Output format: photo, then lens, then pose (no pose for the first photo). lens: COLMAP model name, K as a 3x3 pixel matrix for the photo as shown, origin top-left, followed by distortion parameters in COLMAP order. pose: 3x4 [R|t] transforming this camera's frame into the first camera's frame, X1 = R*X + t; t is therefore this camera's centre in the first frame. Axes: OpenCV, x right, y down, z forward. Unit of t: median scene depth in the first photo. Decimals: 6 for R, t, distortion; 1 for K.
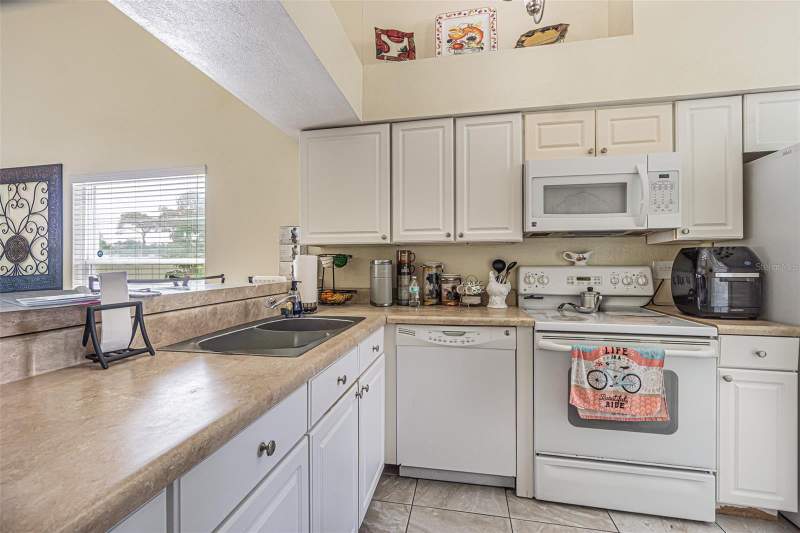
lens RADIAL K [[341.6, 0, 377.8], [0, 341.6, 264.6], [0, 0, 1]] dist [-0.068429, 0.025179]
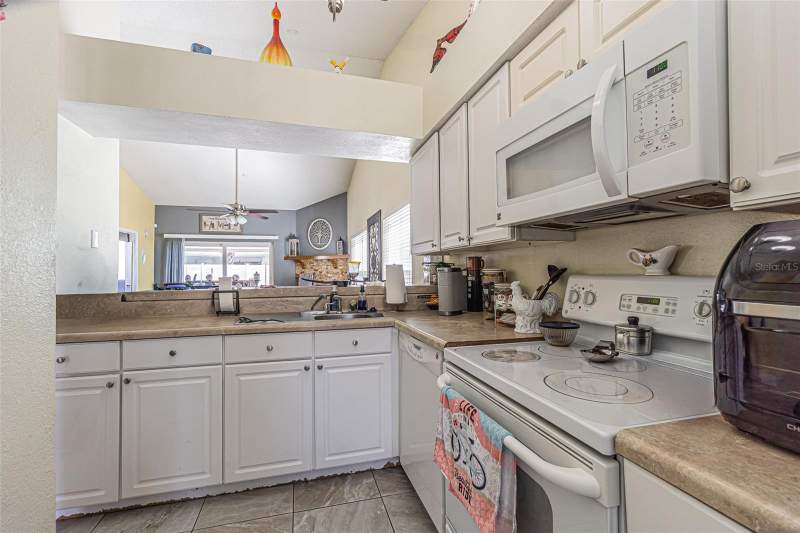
lens RADIAL K [[341.6, 0, 377.8], [0, 341.6, 264.6], [0, 0, 1]] dist [-0.068429, 0.025179]
pose [[0.484893, -0.019121, -0.874364, 0.866688], [0.005493, 0.999808, -0.018818, -0.005987], [0.874556, 0.004322, 0.484905, 0.384273]]
